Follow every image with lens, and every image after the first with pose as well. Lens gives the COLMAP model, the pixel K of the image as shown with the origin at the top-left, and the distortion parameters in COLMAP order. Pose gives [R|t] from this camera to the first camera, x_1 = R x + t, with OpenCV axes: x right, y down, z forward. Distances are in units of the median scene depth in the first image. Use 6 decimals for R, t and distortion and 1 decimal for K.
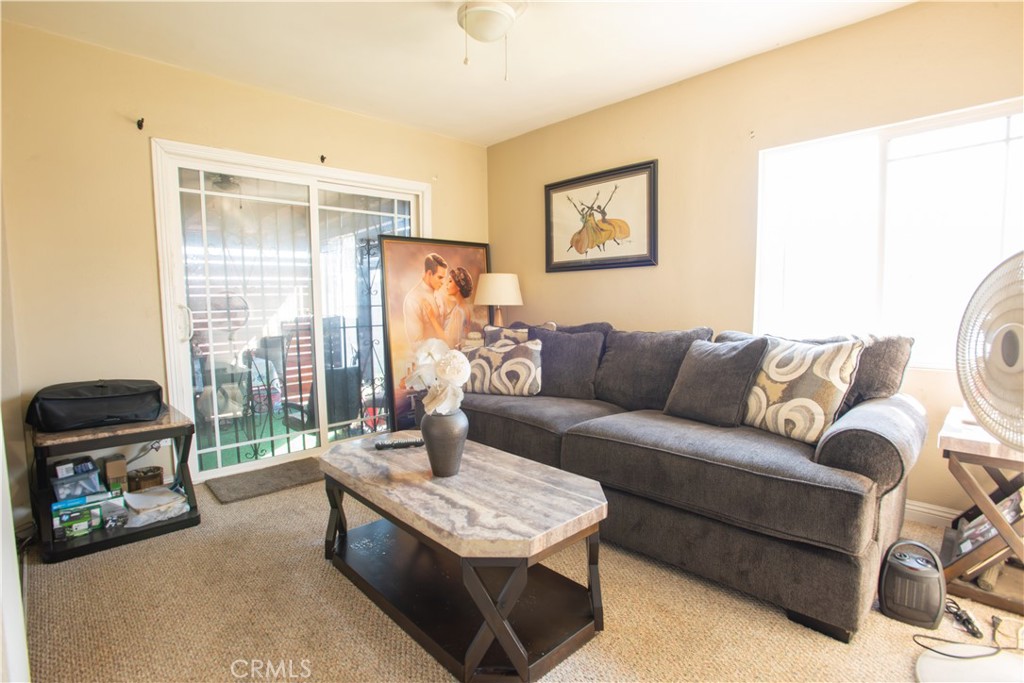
lens RADIAL K [[477.3, 0, 512.0], [0, 477.3, 341.5], [0, 0, 1]] dist [0.026200, 0.000249]
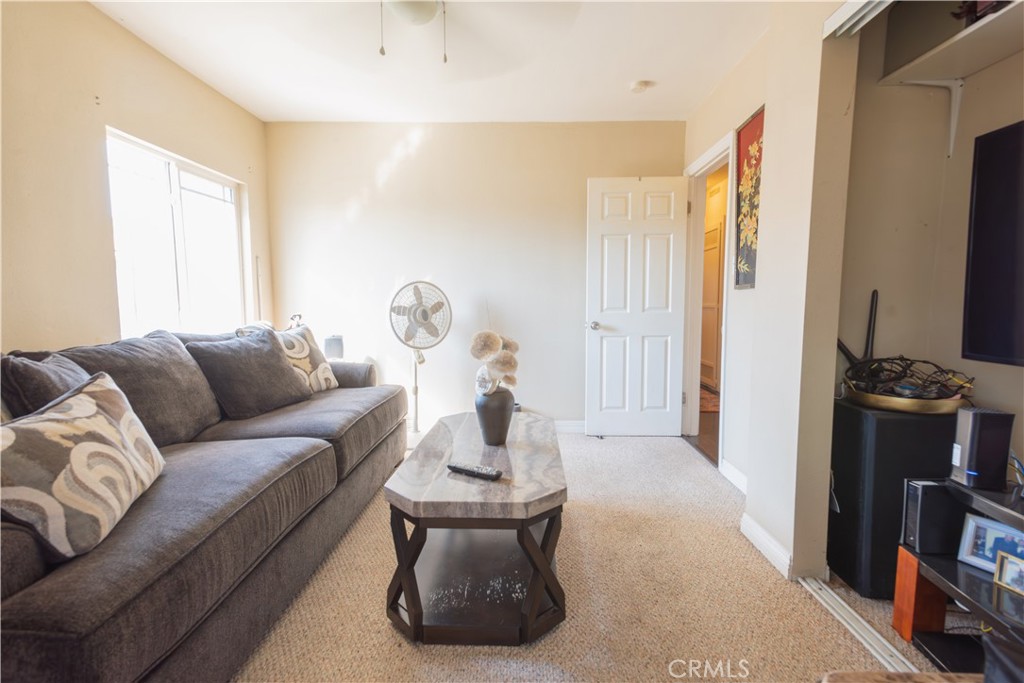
lens RADIAL K [[477.3, 0, 512.0], [0, 477.3, 341.5], [0, 0, 1]] dist [0.026200, 0.000249]
pose [[-0.687108, -0.044169, 0.725211, -0.868488], [0.079038, 0.987683, 0.135040, -0.096550], [-0.722243, 0.150106, -0.675154, 1.517311]]
